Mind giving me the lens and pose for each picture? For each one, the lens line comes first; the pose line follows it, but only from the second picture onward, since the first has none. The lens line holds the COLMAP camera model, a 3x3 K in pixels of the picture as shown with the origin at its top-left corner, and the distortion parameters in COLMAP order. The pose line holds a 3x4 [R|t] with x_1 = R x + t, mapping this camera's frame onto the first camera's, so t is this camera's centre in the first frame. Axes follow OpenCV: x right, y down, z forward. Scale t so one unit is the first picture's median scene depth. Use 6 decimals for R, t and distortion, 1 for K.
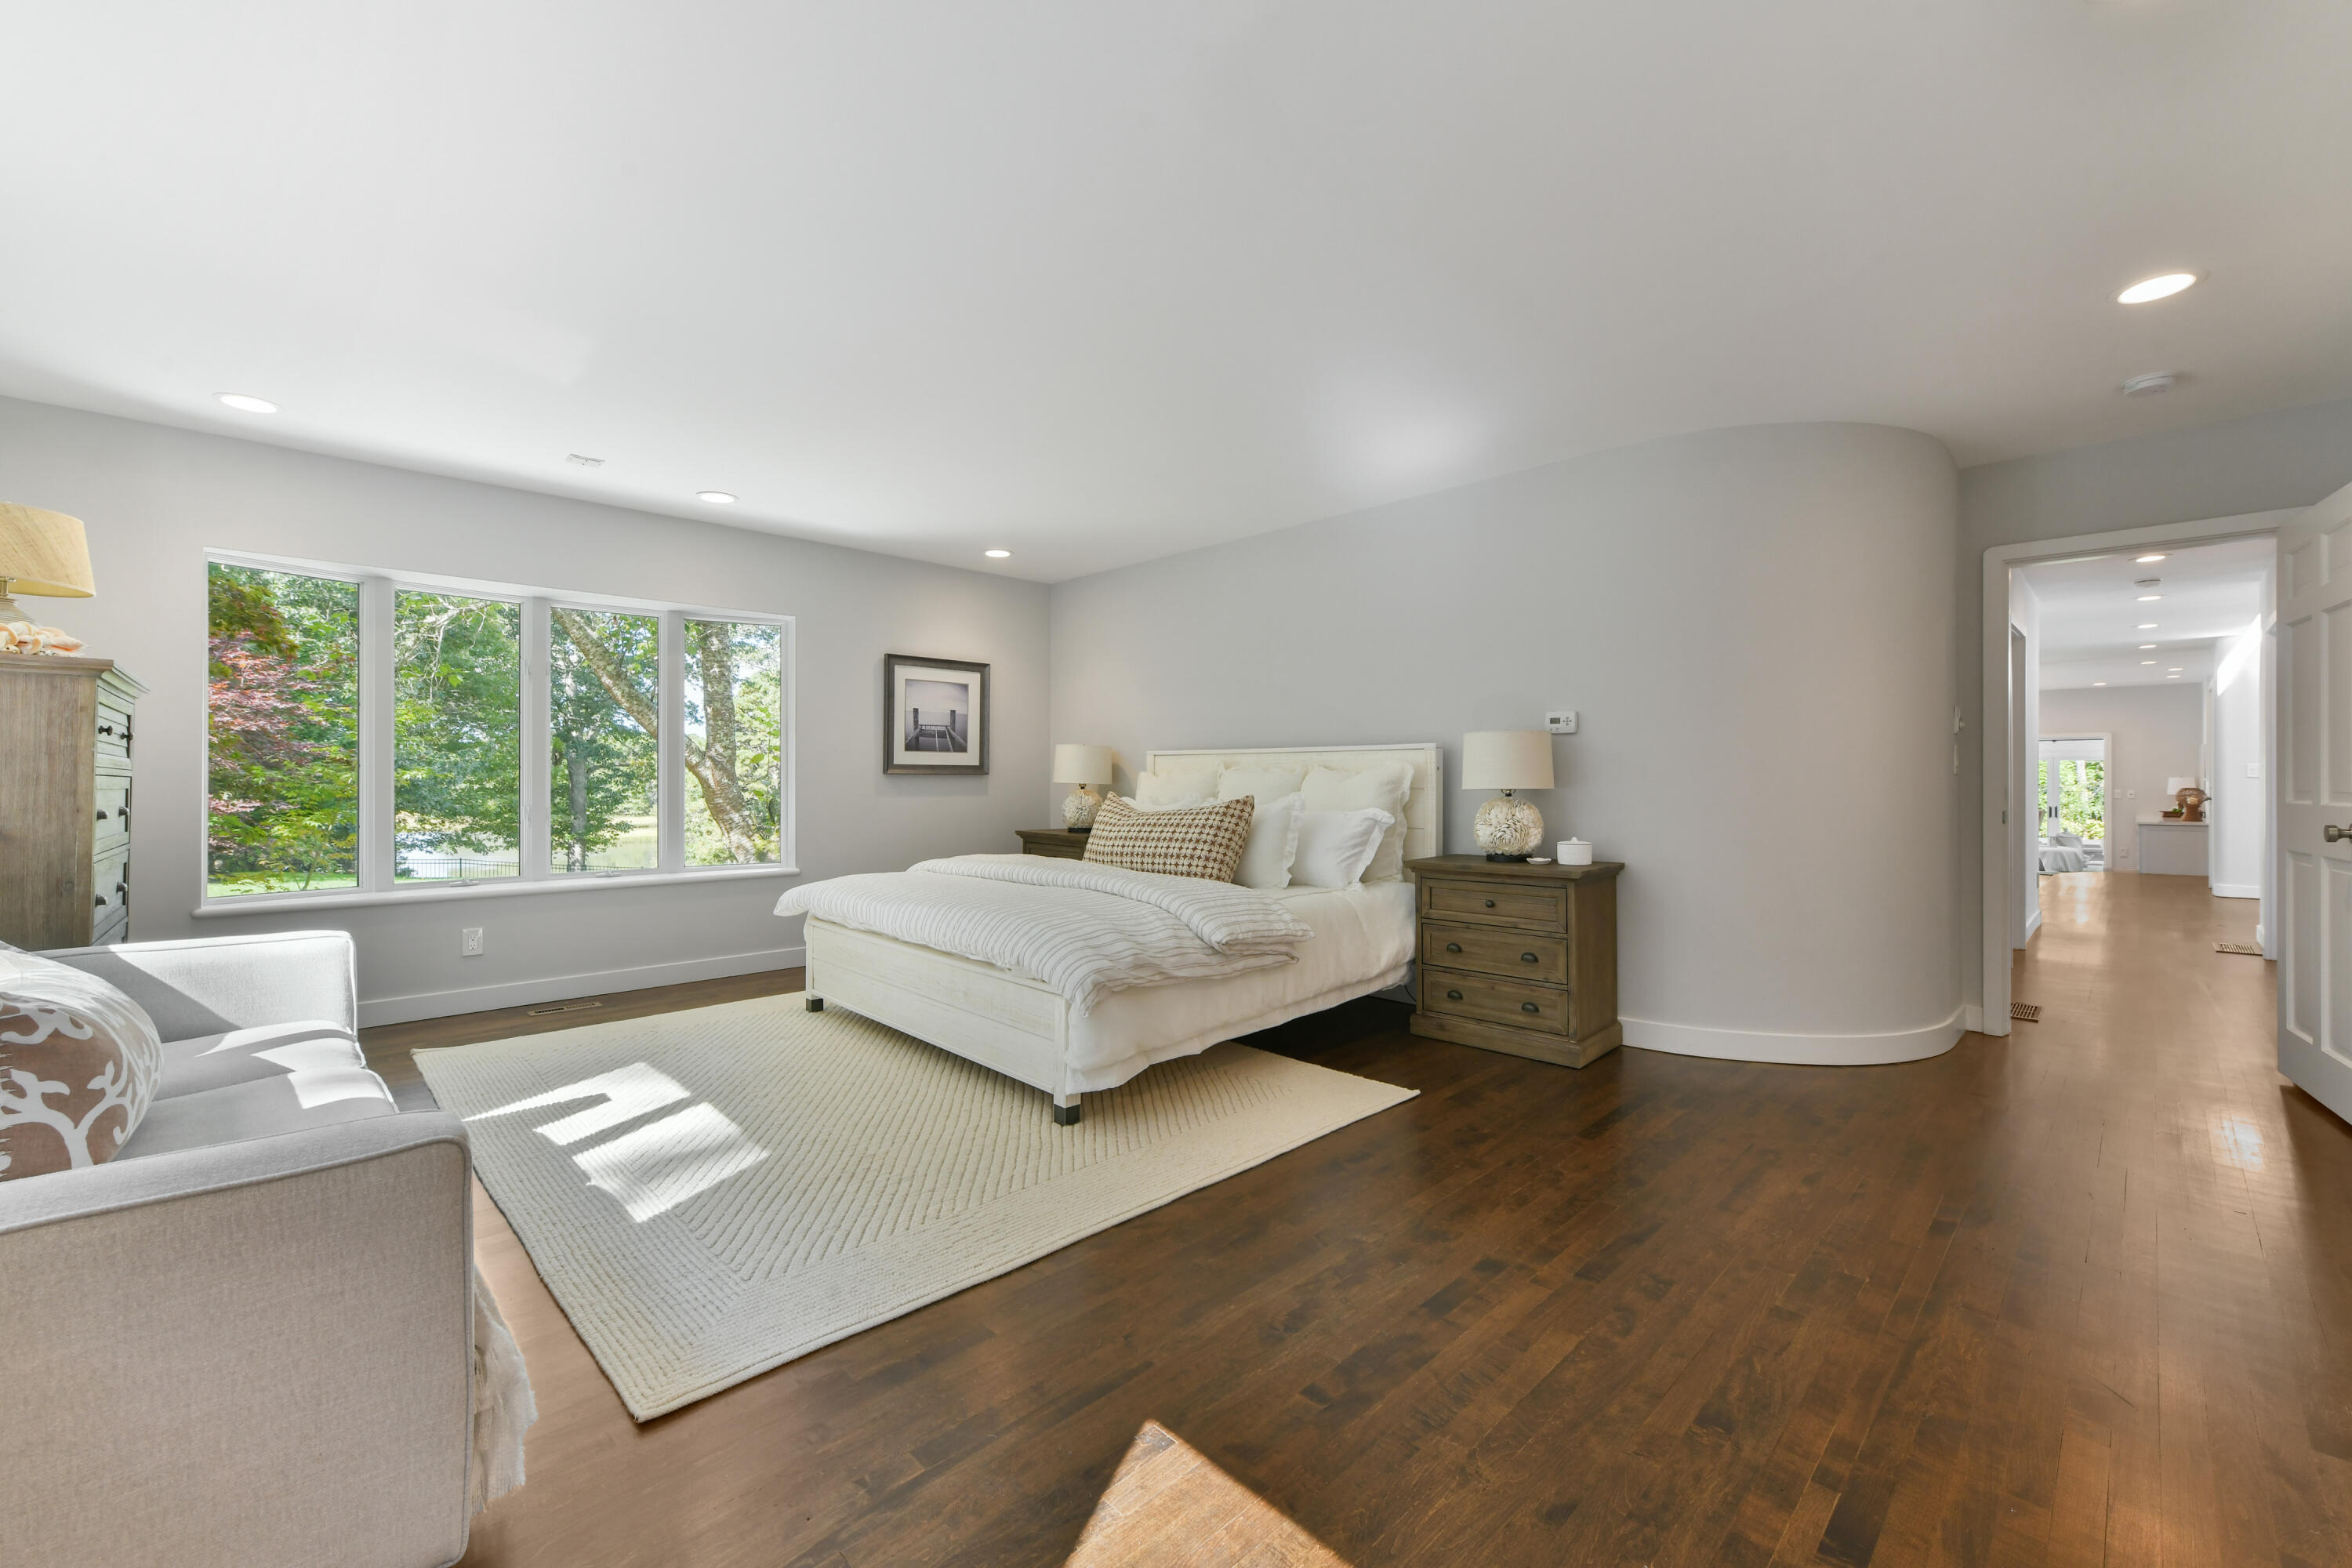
lens RADIAL K [[949.1, 0, 1173.6], [0, 949.1, 780.3], [0, 0, 1]] dist [-0.000460, 0.001815]
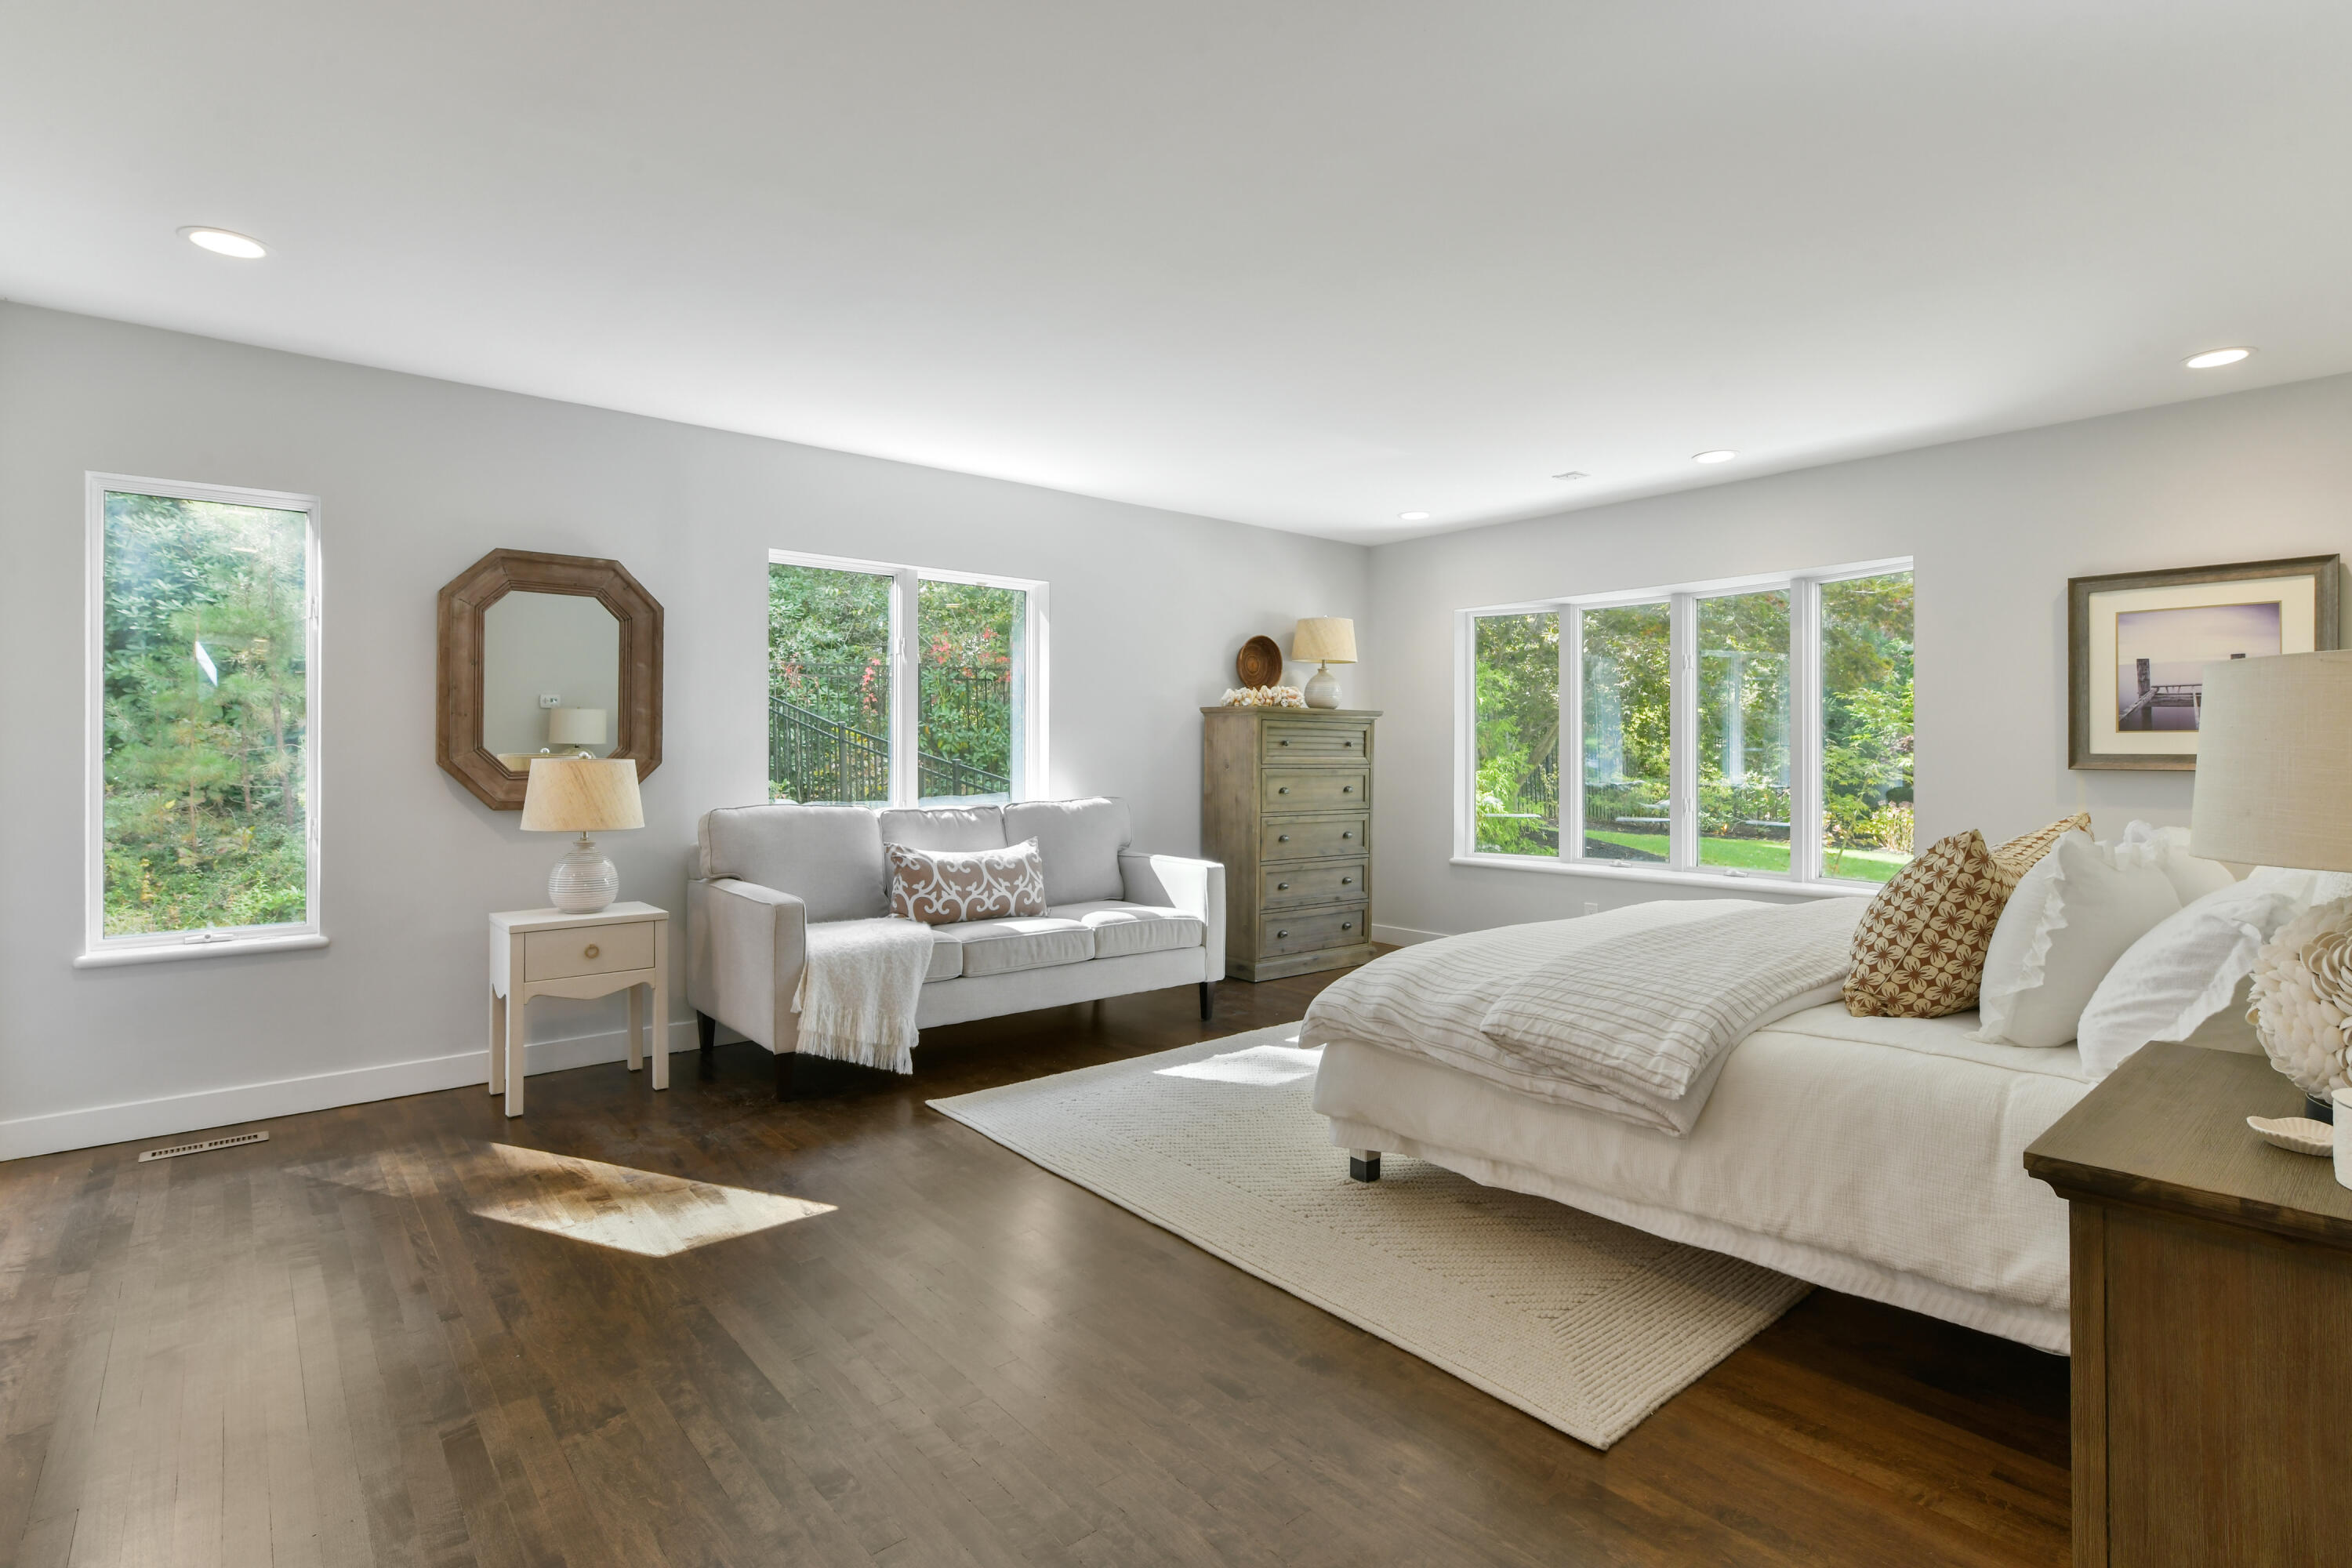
lens RADIAL K [[1092.9, 0, 1164.9], [0, 1092.9, 754.8], [0, 0, 1]] dist [-0.004123, -0.000606]
pose [[-0.062756, -0.000745, -0.998029, 0.693492], [-0.002780, 0.999996, -0.000572, -0.021738], [0.998025, 0.002739, -0.062757, 0.674724]]
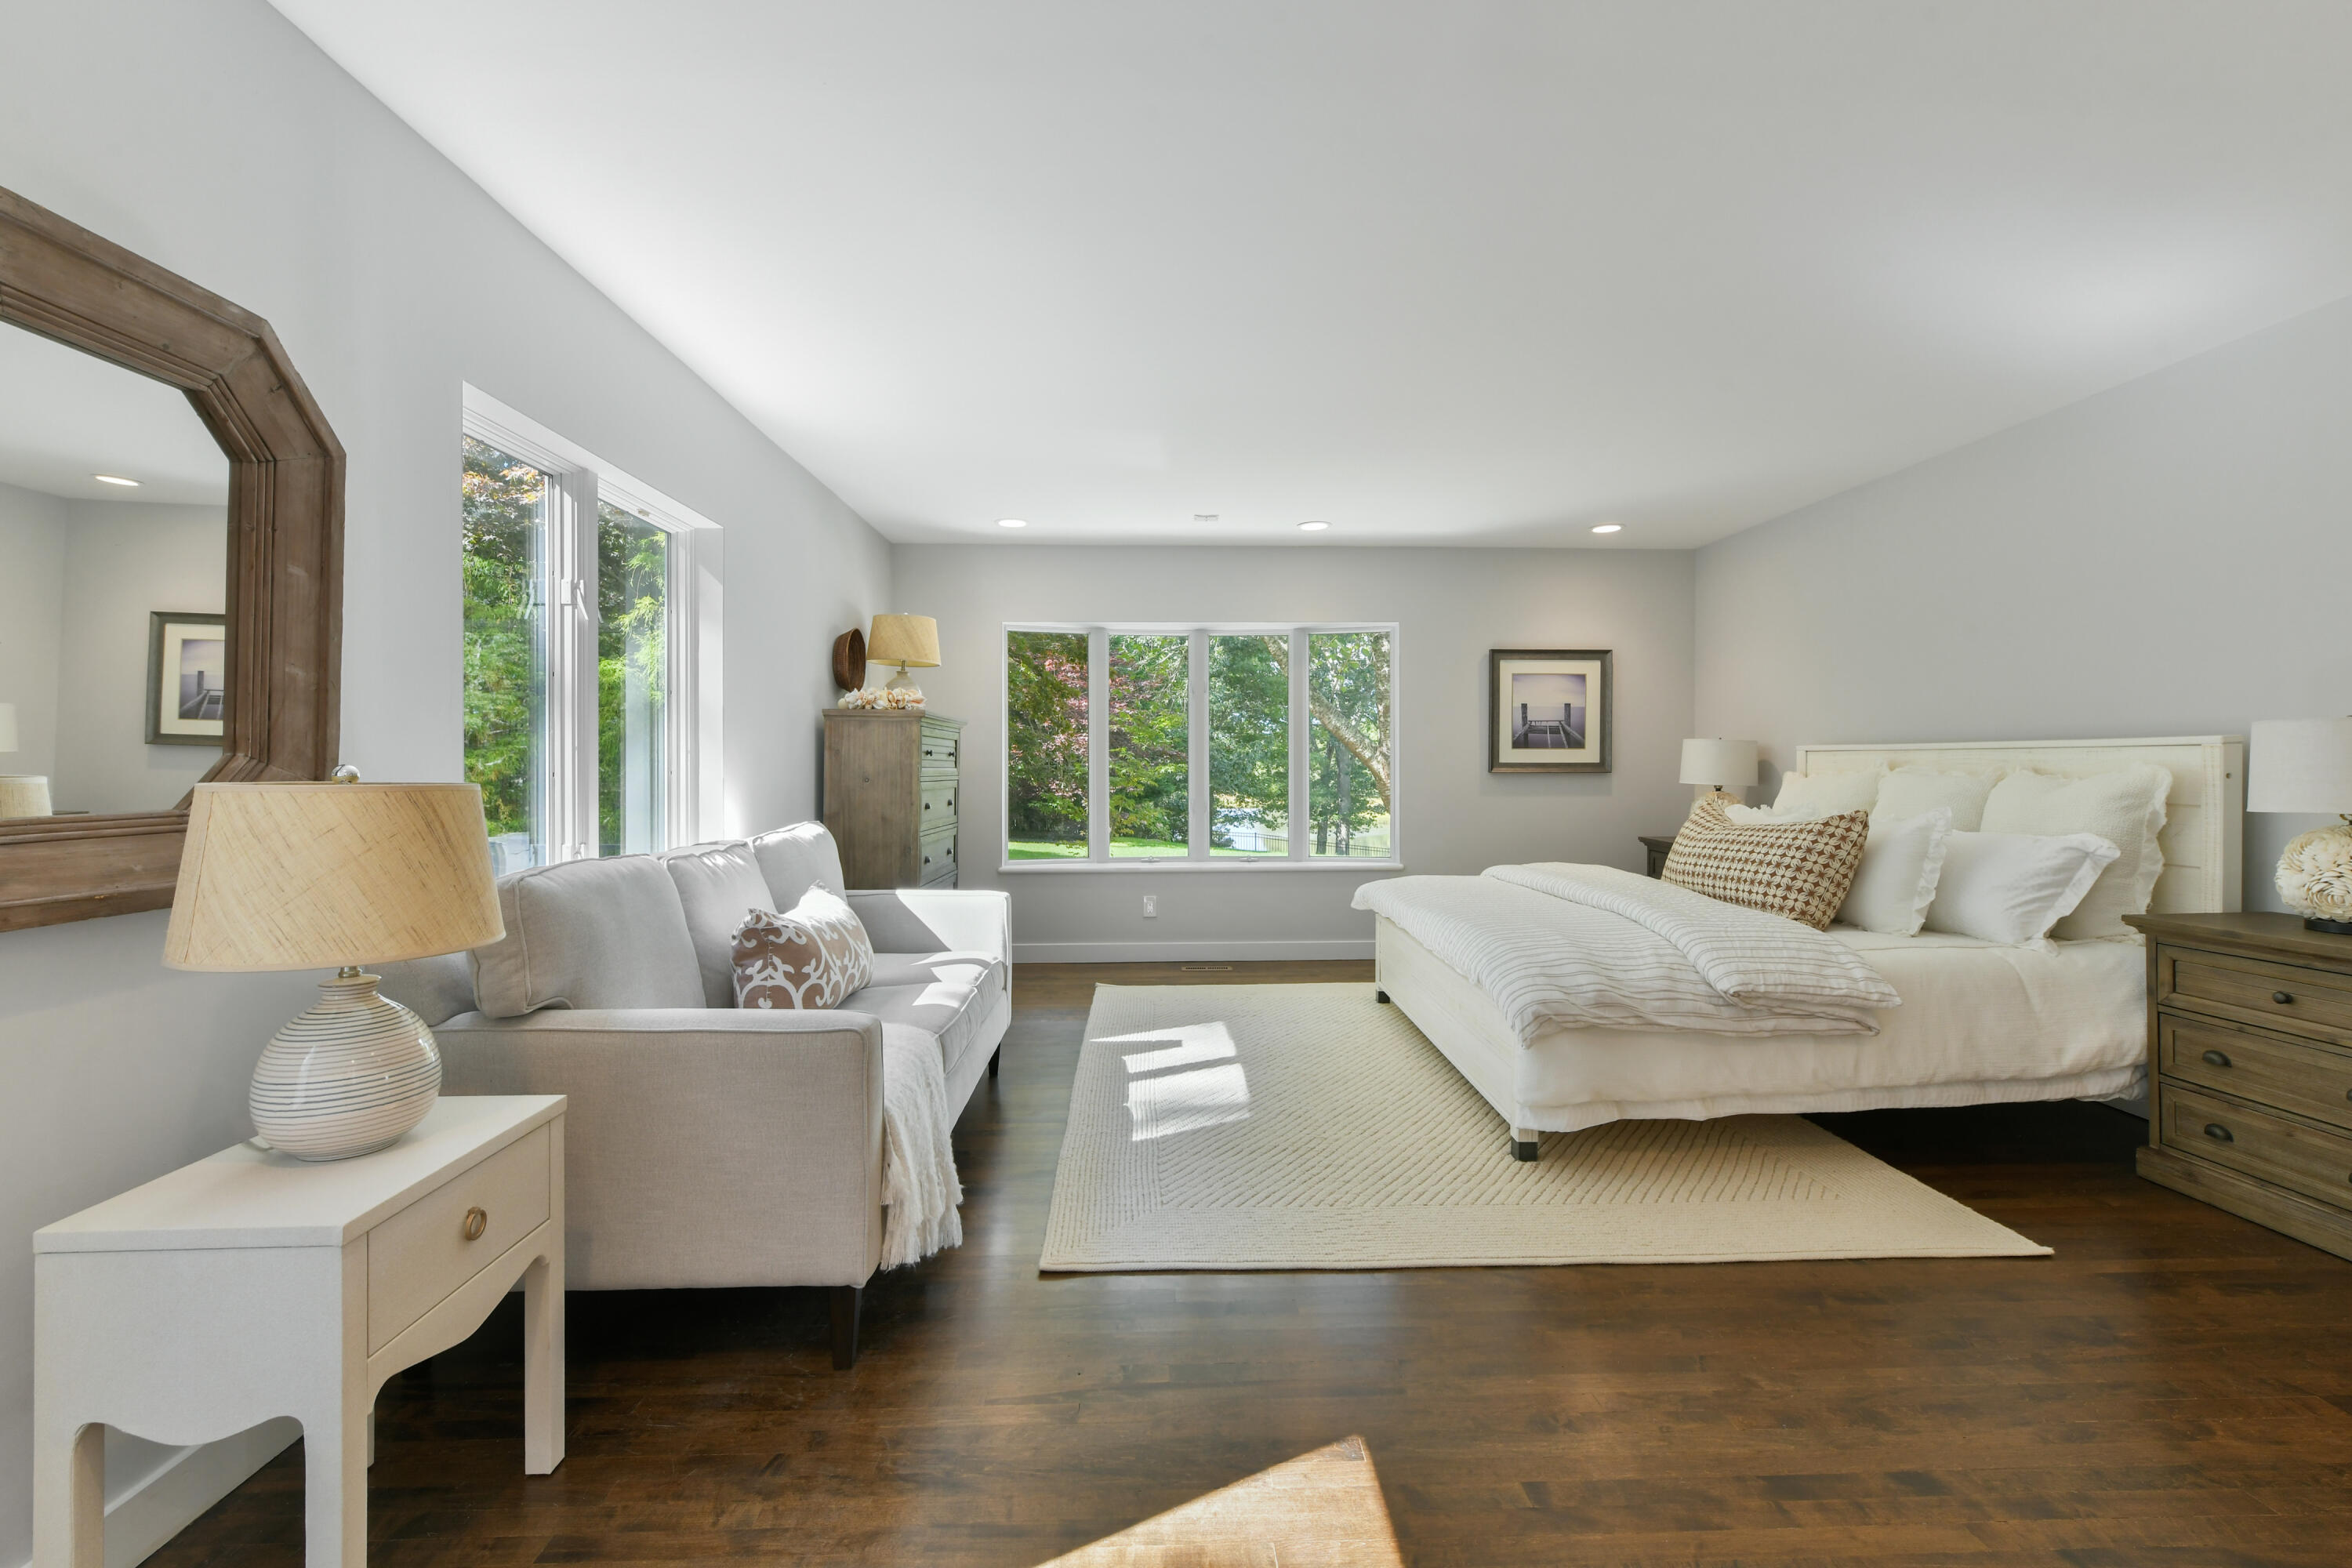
lens RADIAL K [[1010.6, 0, 1172.7], [0, 1010.6, 768.3], [0, 0, 1]] dist [-0.000626, 0.001772]
pose [[0.739088, -0.000161, -0.673609, 0.234250], [0.002604, 0.999993, 0.002618, -0.022802], [0.673604, -0.003689, 0.739084, 0.020455]]
